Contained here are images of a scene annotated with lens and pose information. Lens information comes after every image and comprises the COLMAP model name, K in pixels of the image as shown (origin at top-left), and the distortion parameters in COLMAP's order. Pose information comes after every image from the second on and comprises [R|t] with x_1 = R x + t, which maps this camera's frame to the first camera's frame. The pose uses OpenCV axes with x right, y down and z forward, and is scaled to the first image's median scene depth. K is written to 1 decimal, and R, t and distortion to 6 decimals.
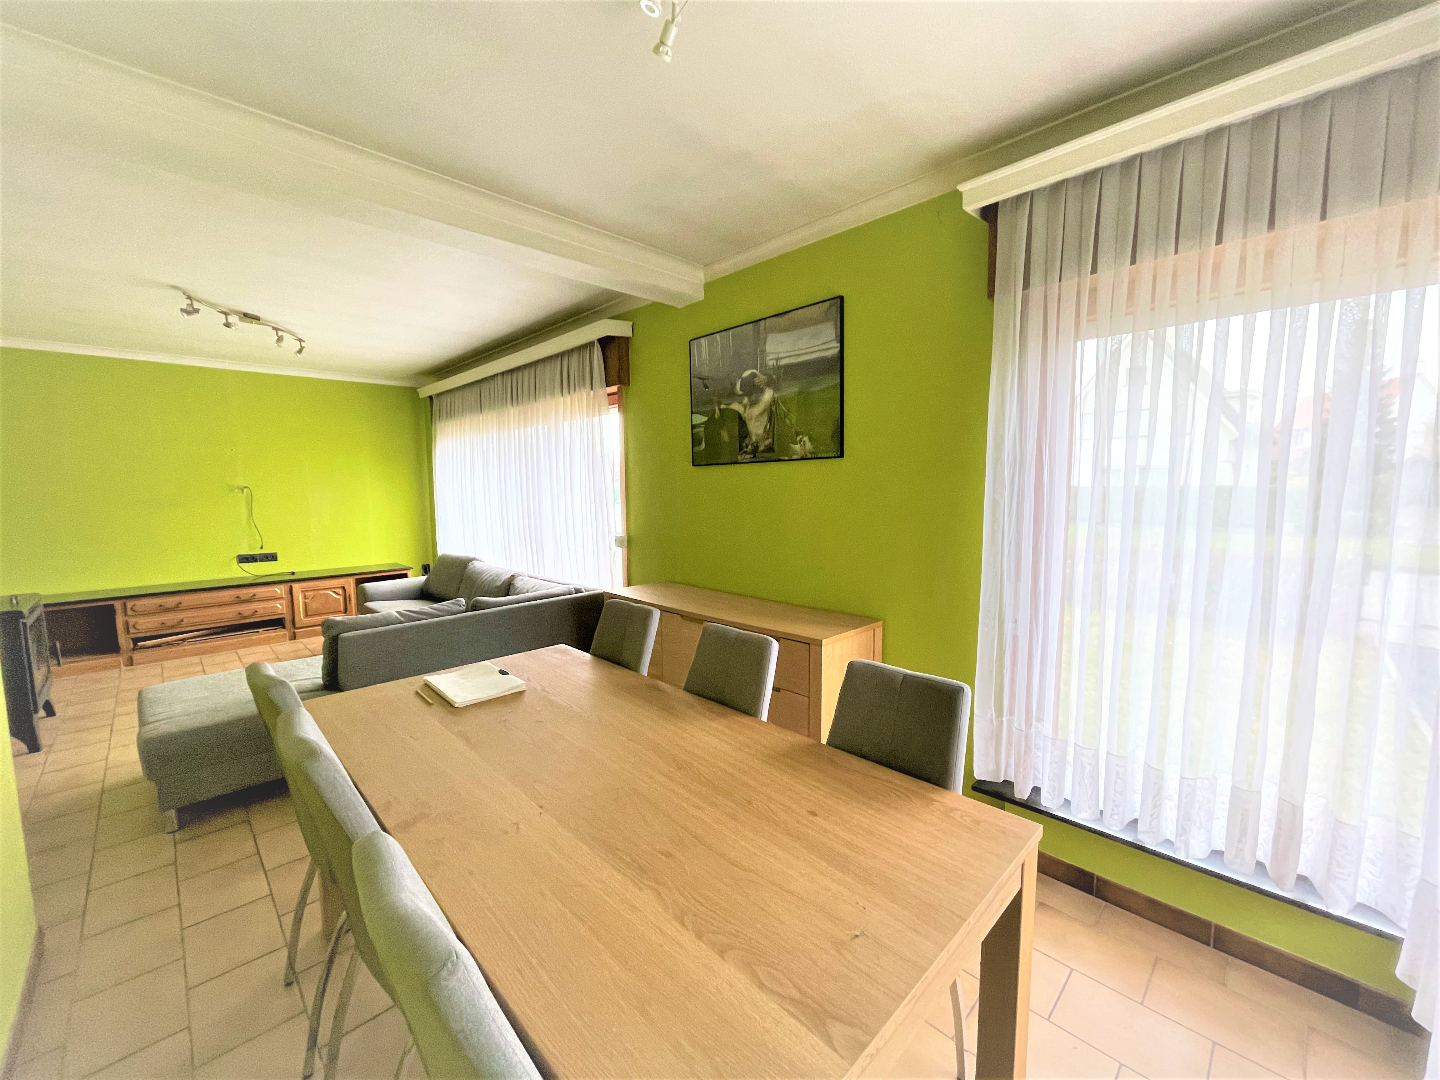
lens RADIAL K [[580.6, 0, 714.4], [0, 580.6, 541.0], [0, 0, 1]] dist [-0.001080, -0.000161]
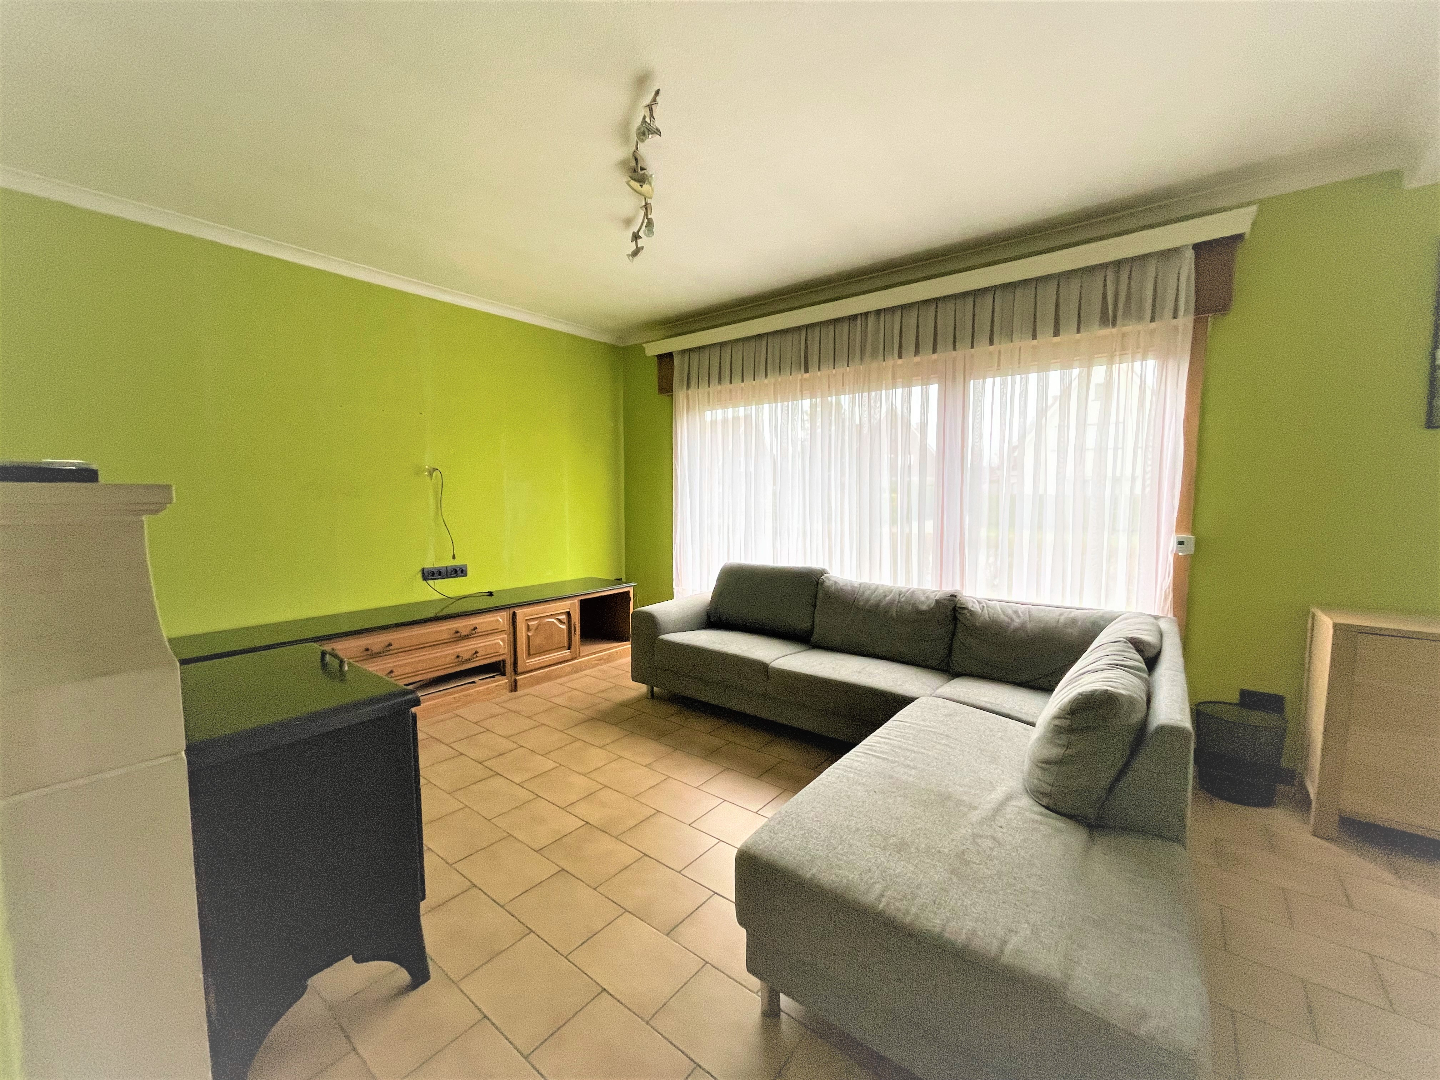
lens RADIAL K [[580.6, 0, 724.3], [0, 580.6, 542.6], [0, 0, 1]] dist [-0.001080, -0.000161]
pose [[0.991279, -0.000131, 0.131779, -0.572719], [0.002372, 0.999855, -0.016849, 0.006389], [-0.131757, 0.017014, 0.991136, 0.283333]]
